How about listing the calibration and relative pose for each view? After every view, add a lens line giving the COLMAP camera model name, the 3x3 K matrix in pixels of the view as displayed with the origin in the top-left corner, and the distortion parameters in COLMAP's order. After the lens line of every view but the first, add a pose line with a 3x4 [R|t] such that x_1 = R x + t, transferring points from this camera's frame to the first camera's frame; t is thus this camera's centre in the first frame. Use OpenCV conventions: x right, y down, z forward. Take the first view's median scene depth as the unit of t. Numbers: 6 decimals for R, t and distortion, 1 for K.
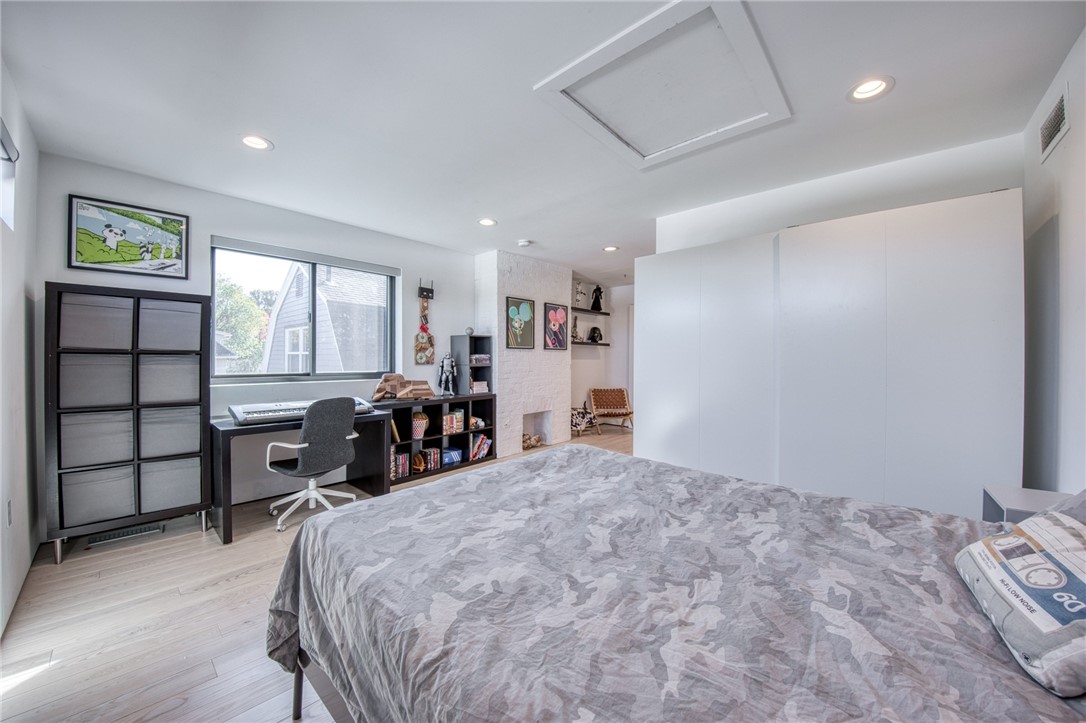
lens RADIAL K [[387.7, 0, 541.4], [0, 387.7, 359.9], [0, 0, 1]] dist [-0.026018, -0.000447]
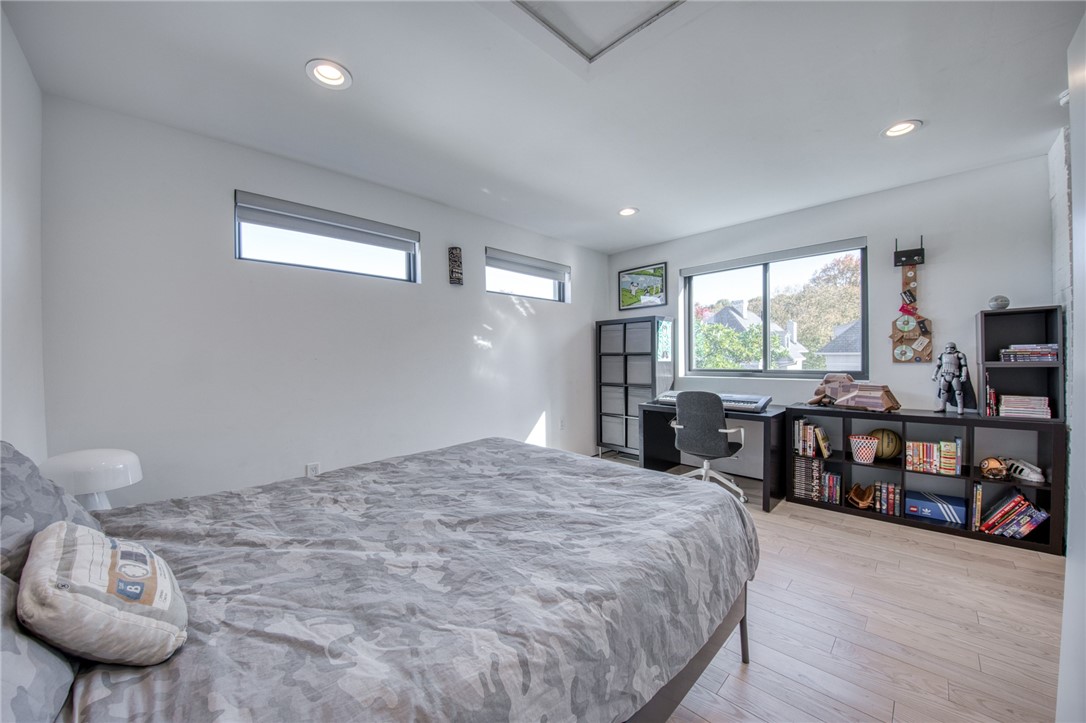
lens RADIAL K [[387.7, 0, 541.4], [0, 387.7, 359.9], [0, 0, 1]] dist [-0.026018, -0.000447]
pose [[-0.067371, 0.003555, -0.997722, 0.427166], [0.010779, 0.999938, 0.002835, -0.001868], [0.997670, -0.010563, -0.067405, 0.415384]]
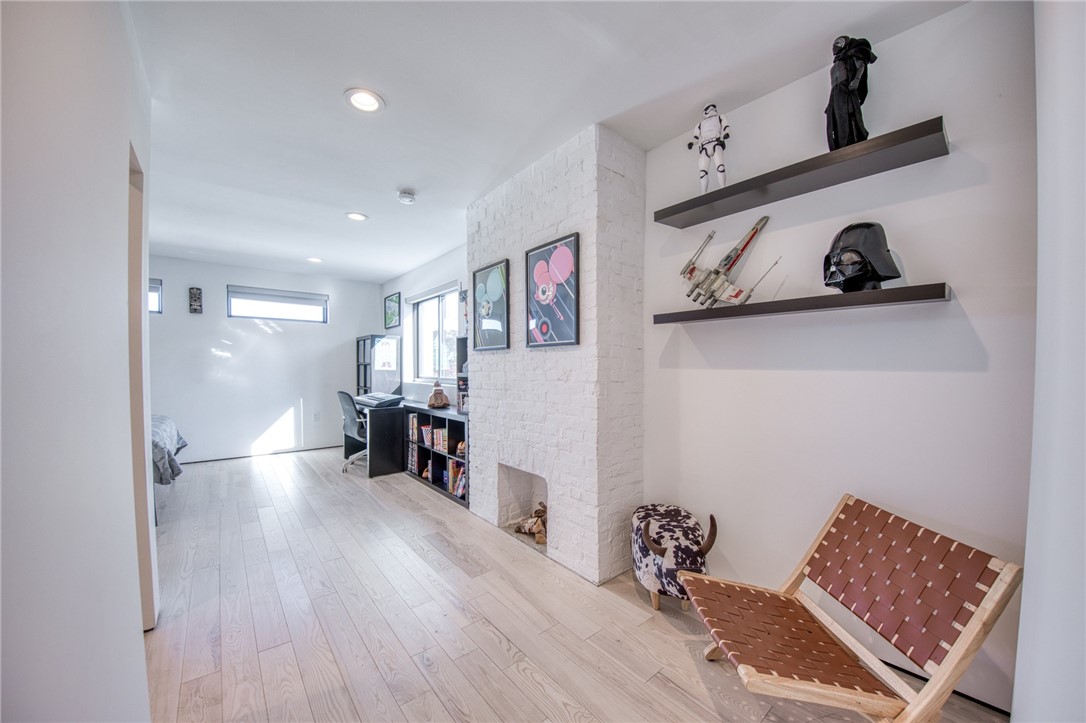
lens RADIAL K [[391.6, 0, 544.6], [0, 391.6, 371.6], [0, 0, 1]] dist [-0.024954, -0.000099]
pose [[-0.144845, 0.011492, -0.989388, 0.614480], [-0.005982, 0.999904, 0.012490, -0.003800], [0.989436, 0.007728, -0.144763, 1.361057]]
